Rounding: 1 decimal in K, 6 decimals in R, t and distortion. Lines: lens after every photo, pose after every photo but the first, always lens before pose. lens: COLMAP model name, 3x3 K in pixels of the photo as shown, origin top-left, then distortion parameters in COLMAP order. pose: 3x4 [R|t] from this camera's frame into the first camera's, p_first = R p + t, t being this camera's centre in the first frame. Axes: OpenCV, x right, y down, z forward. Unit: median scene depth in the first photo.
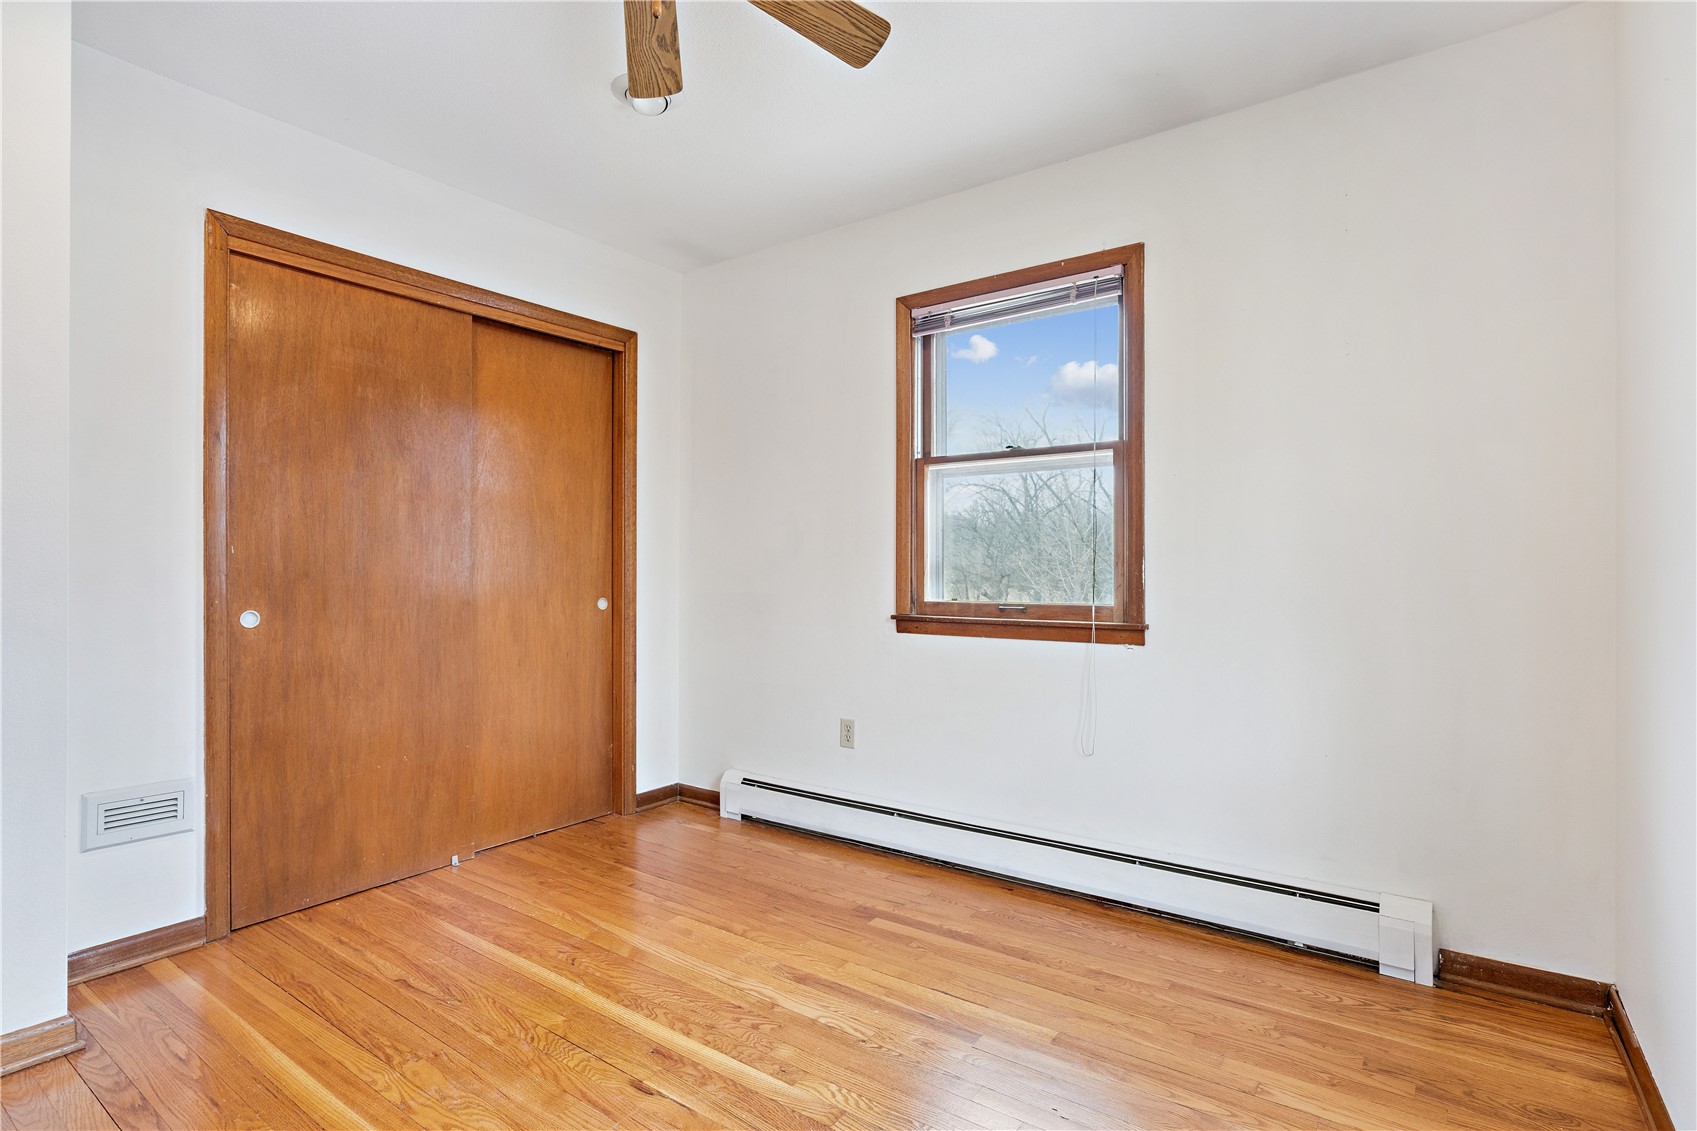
lens RADIAL K [[821.3, 0, 837.5], [0, 821.3, 567.2], [0, 0, 1]] dist [-0.006223, 0.001678]
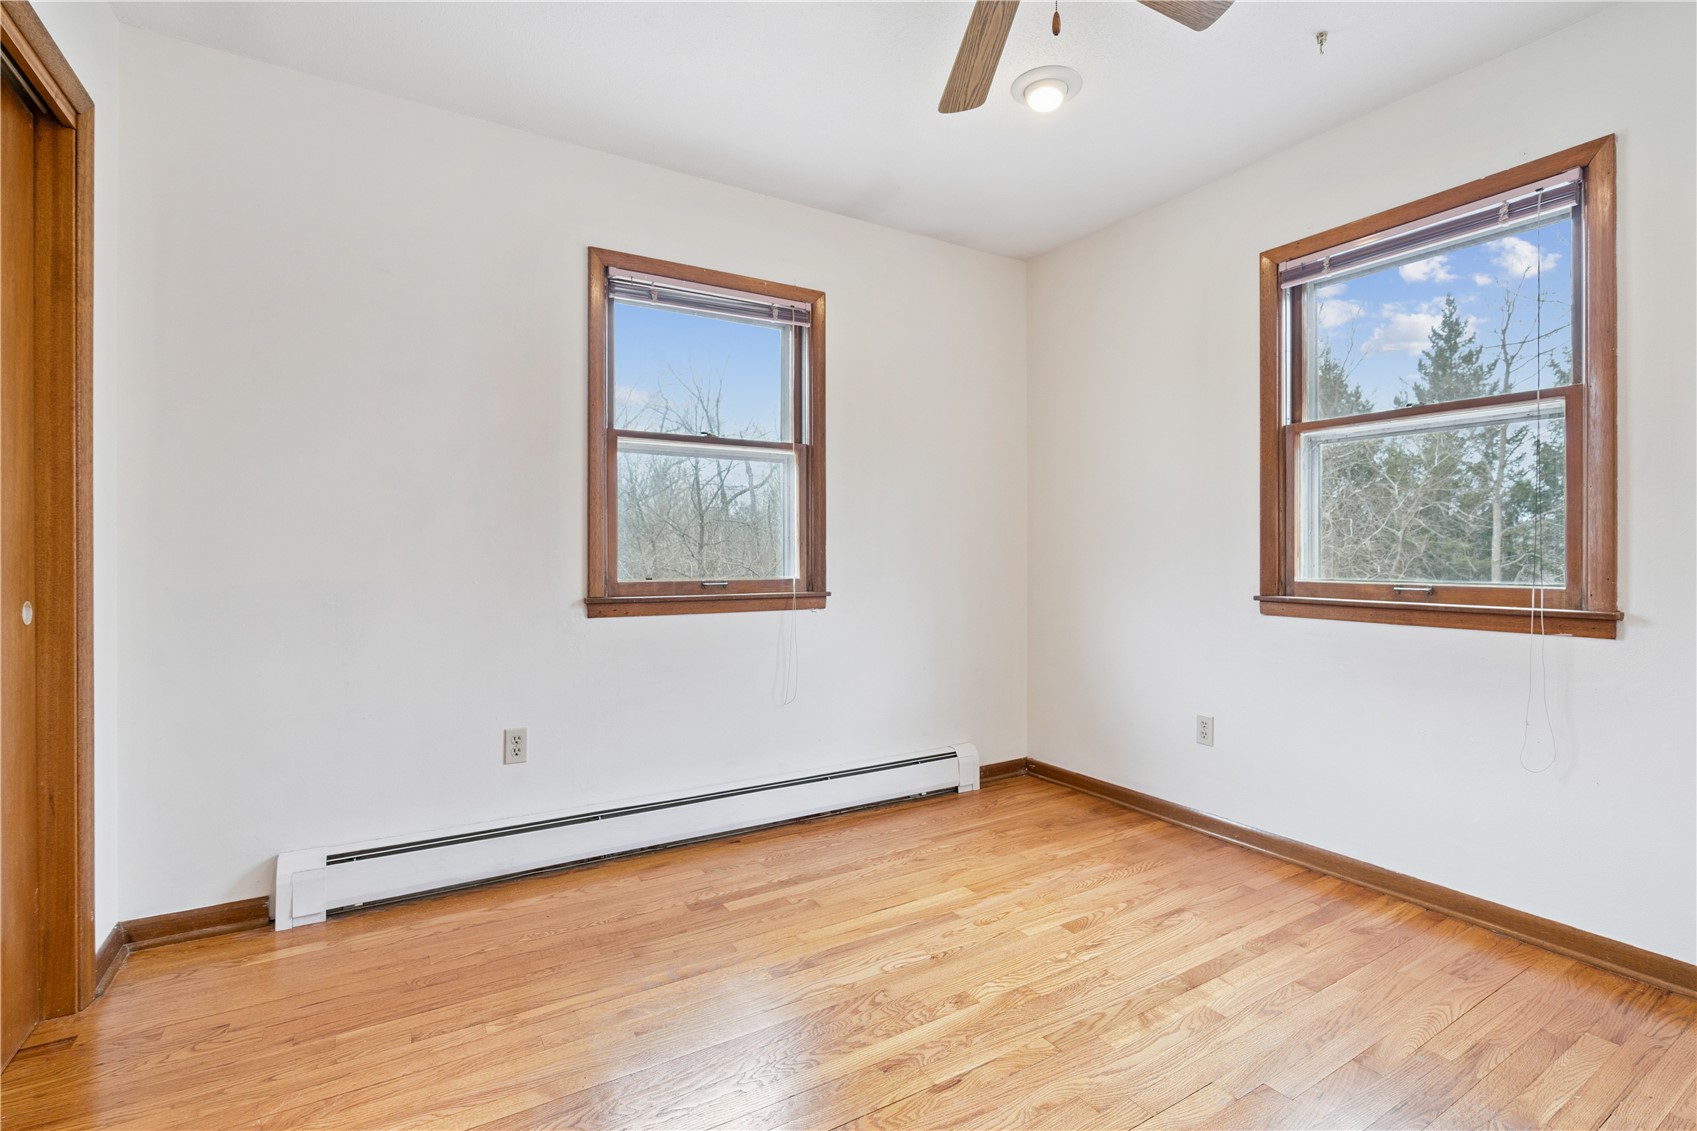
lens RADIAL K [[773.6, 0, 877.0], [0, 773.6, 547.8], [0, 0, 1]] dist [-0.002068, 0.001126]
pose [[0.383306, 0.001256, 0.923620, -0.680887], [-0.012152, 0.999919, 0.003684, -0.004908], [-0.923541, -0.012636, 0.383291, 0.442727]]
